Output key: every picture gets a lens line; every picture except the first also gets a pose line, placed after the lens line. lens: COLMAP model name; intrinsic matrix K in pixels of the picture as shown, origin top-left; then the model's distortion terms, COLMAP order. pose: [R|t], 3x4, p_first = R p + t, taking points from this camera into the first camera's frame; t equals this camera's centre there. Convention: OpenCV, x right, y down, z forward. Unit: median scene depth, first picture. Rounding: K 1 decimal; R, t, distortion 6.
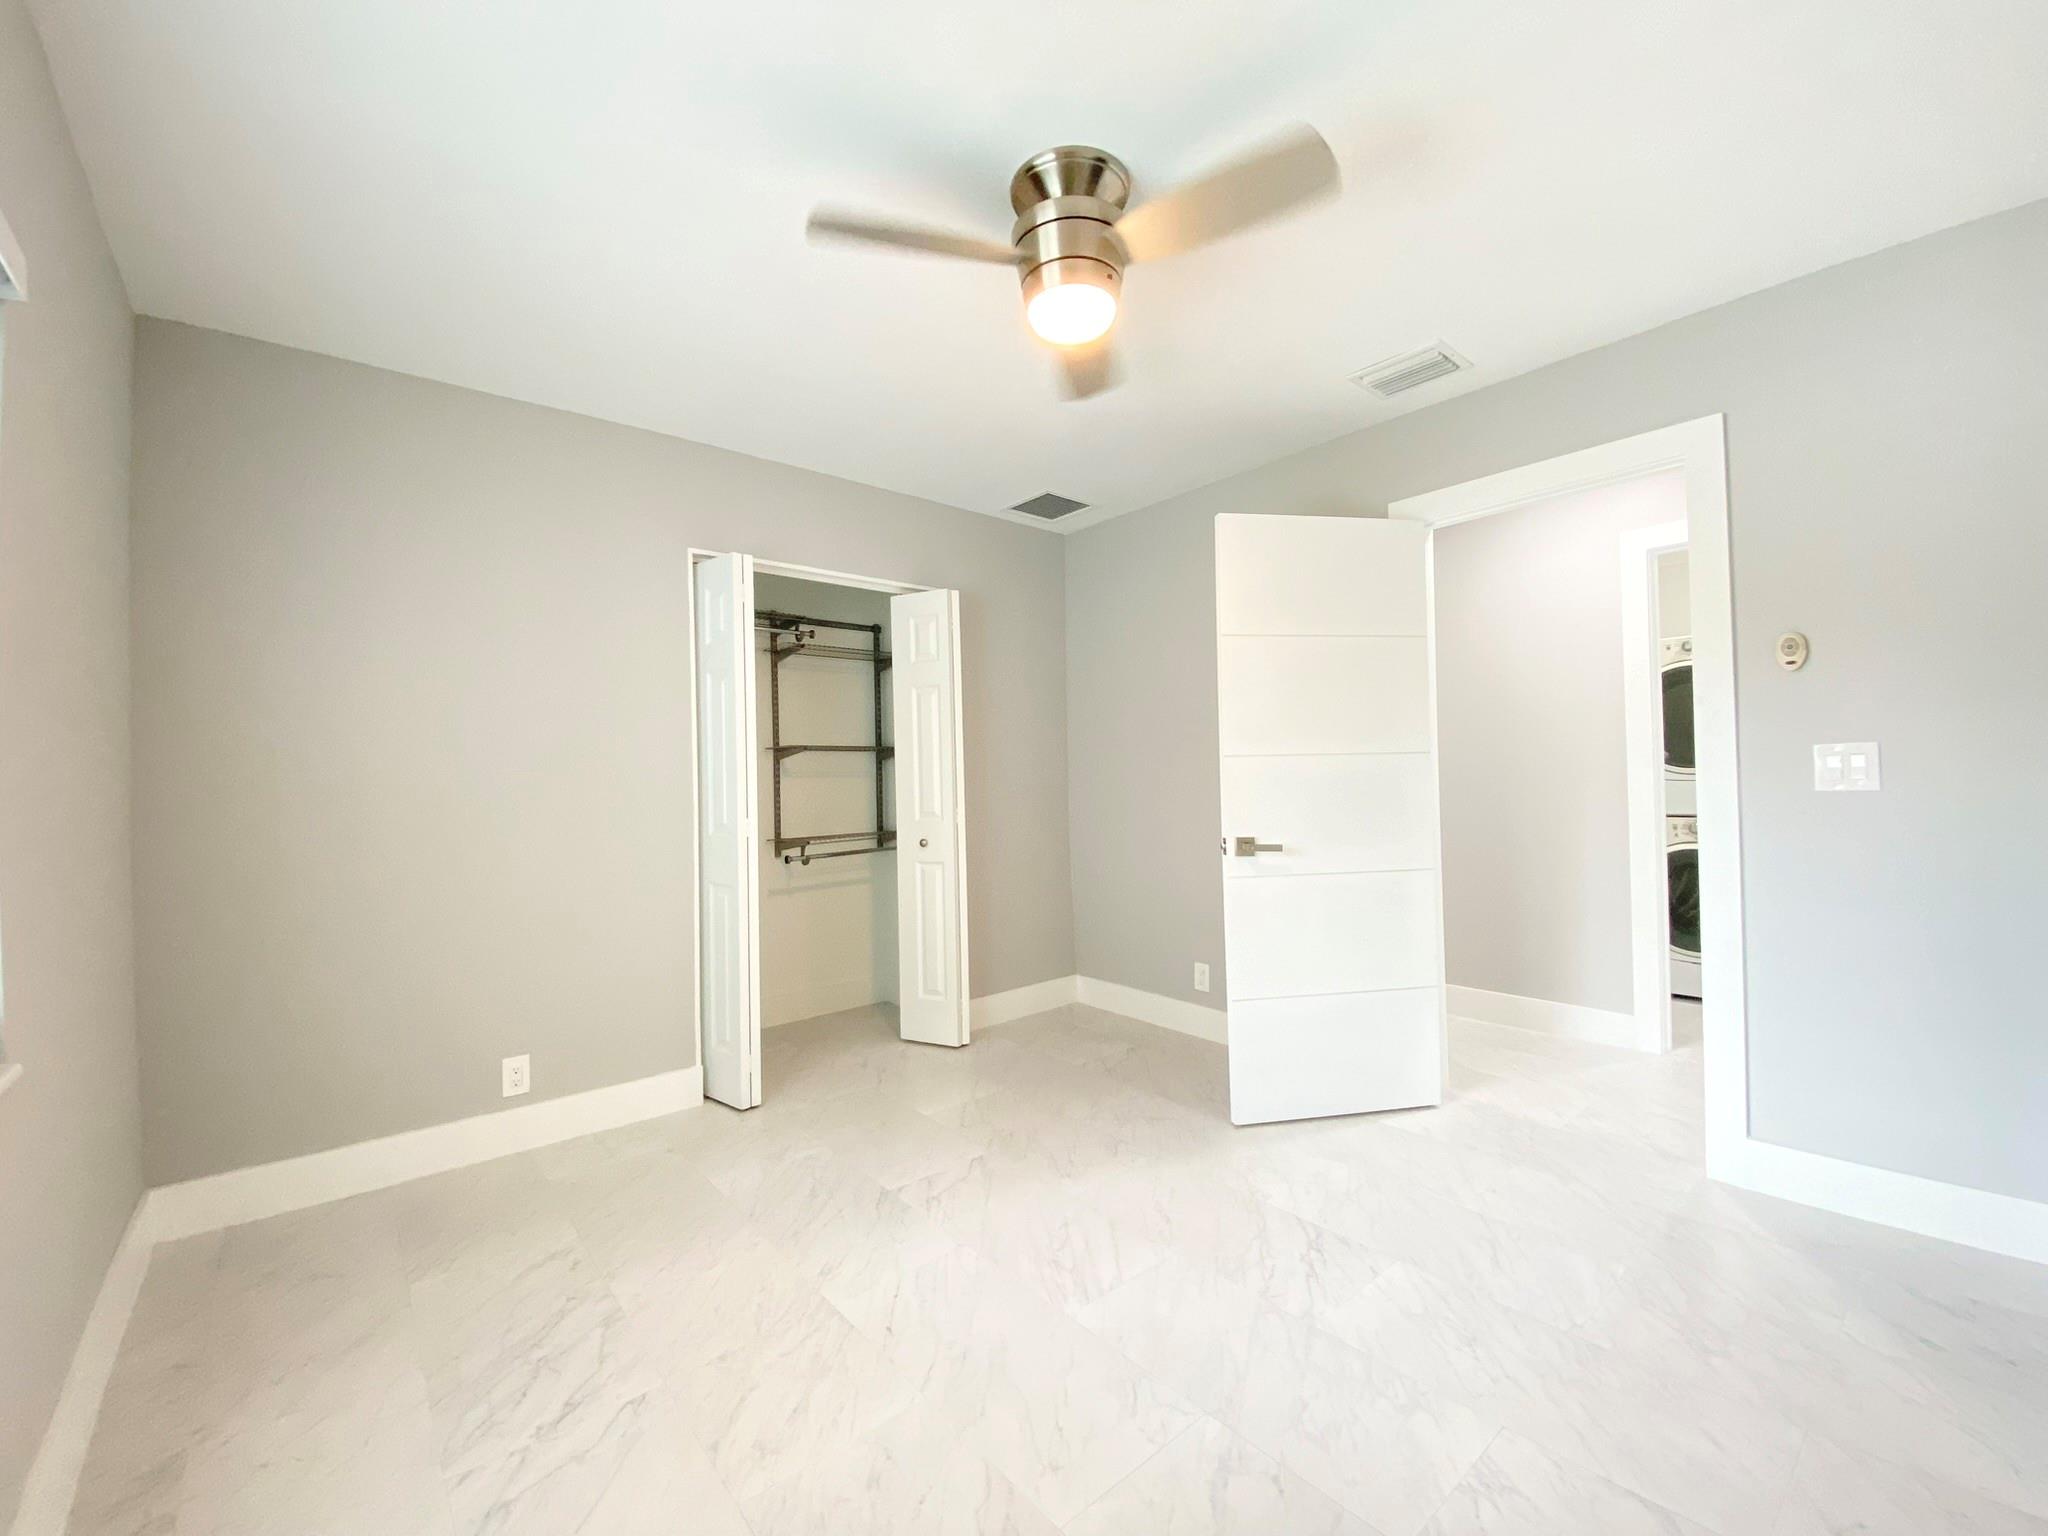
lens RADIAL K [[835.5, 0, 1005.9], [0, 835.5, 756.3], [0, 0, 1]] dist [-0.000361, -0.007131]
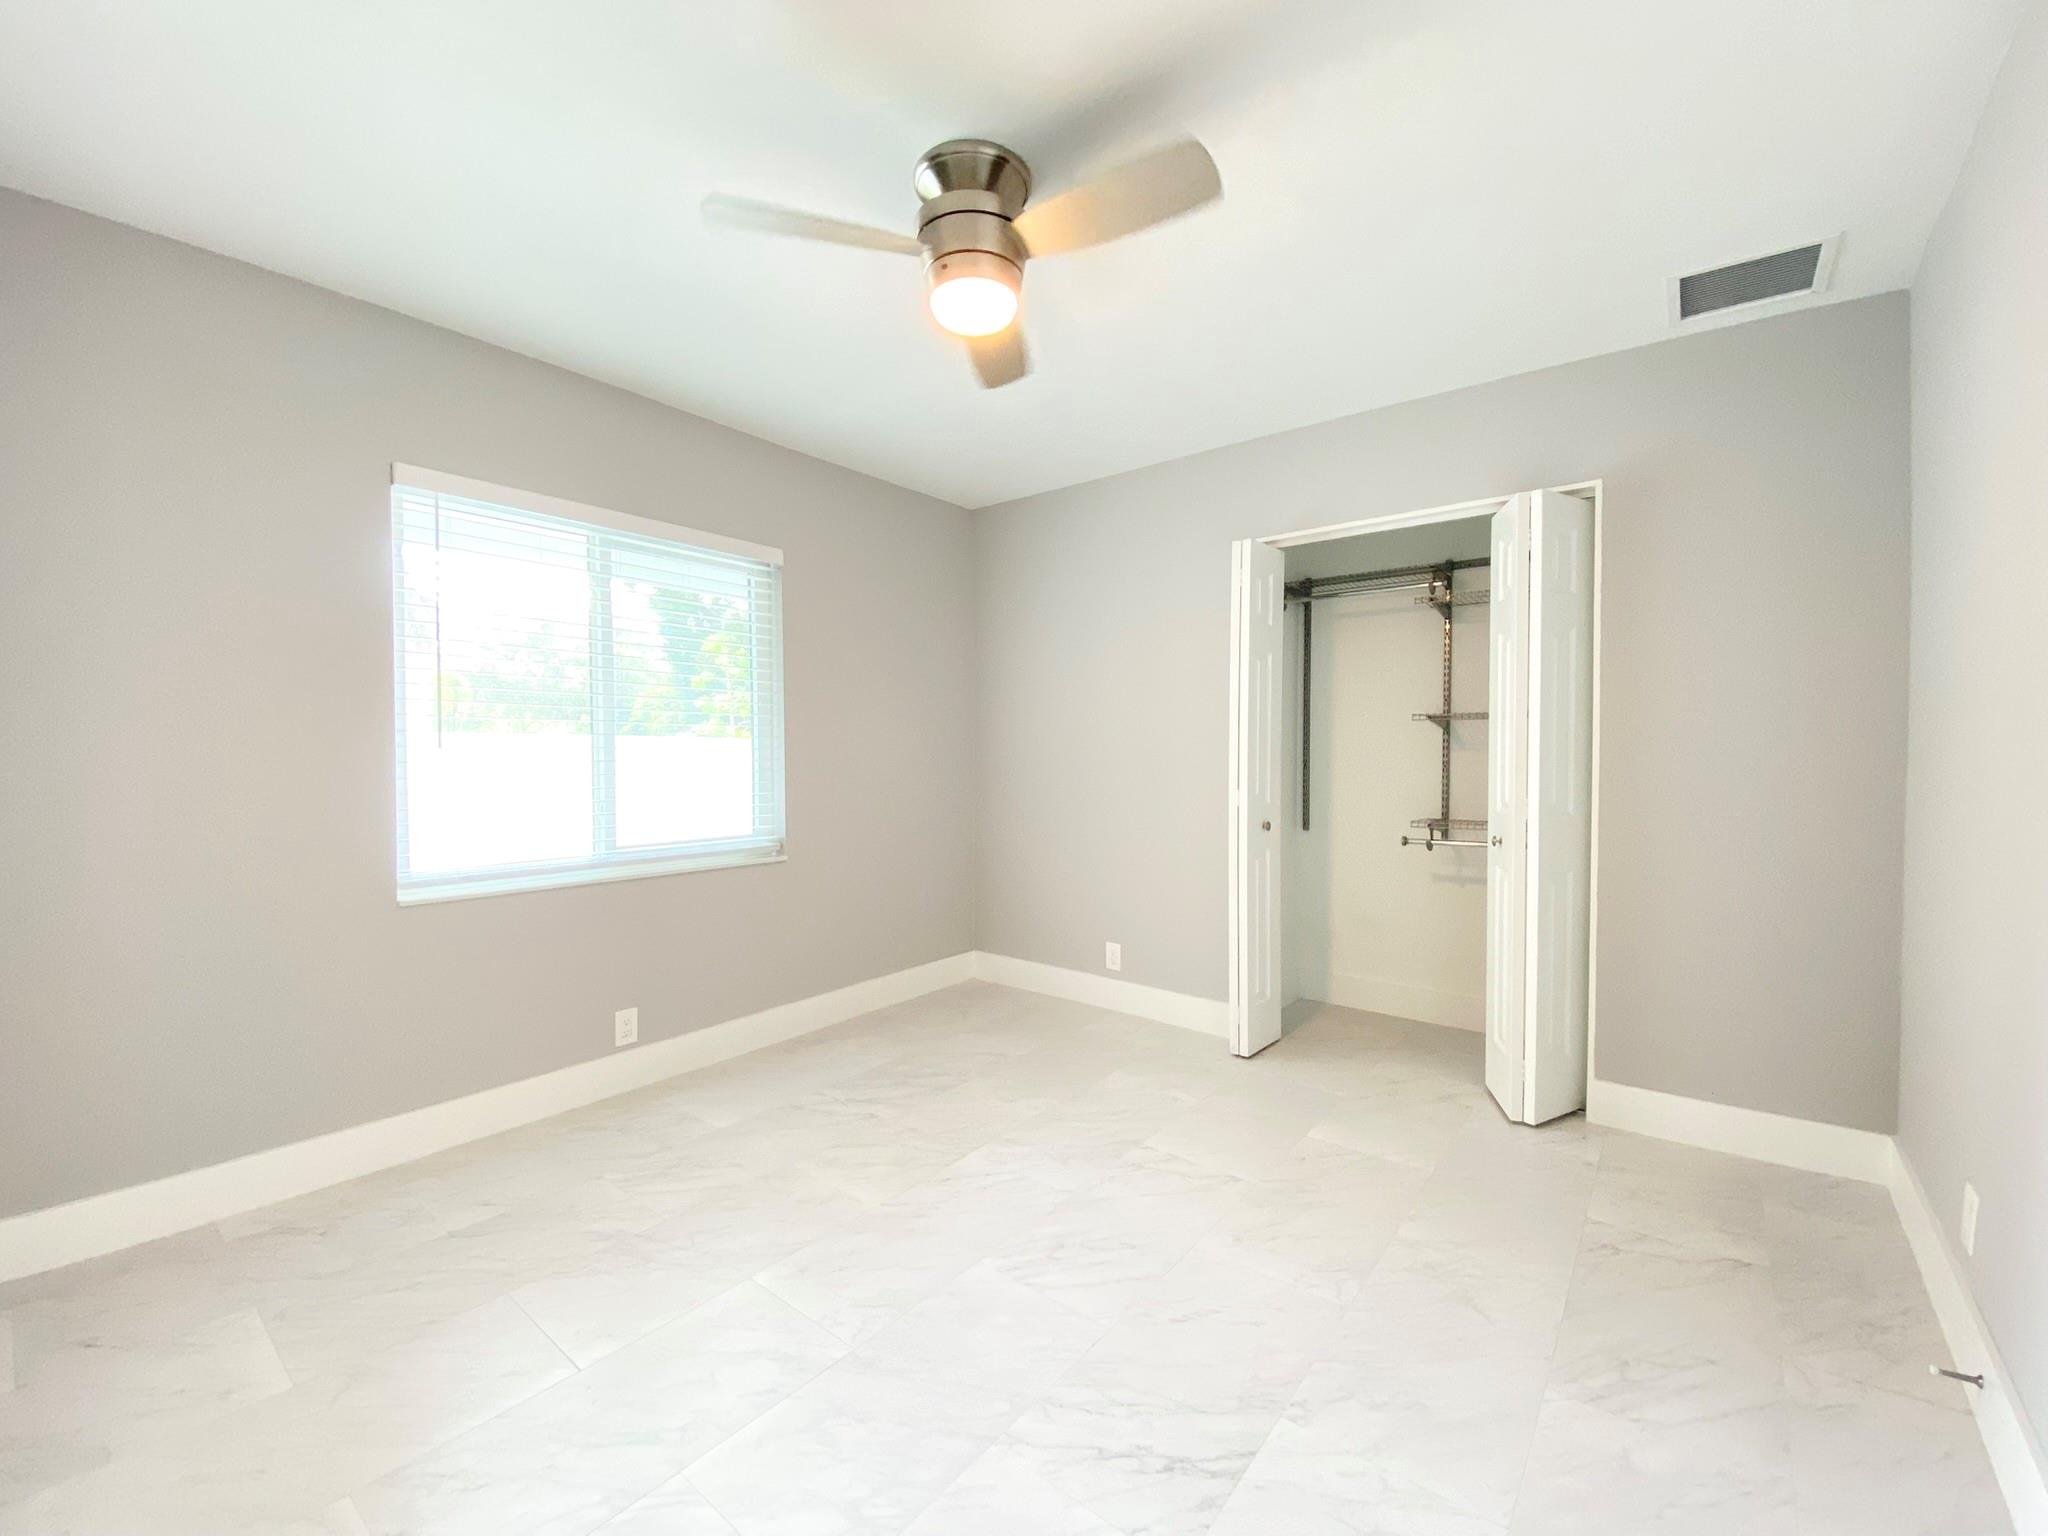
lens RADIAL K [[835.5, 0, 1032.4], [0, 835.5, 765.4], [0, 0, 1]] dist [-0.000361, -0.007131]
pose [[0.222892, 0.047196, -0.973700, 0.746156], [0.006979, 0.998725, 0.050007, -0.008094], [0.974818, -0.017941, 0.222279, 0.573866]]
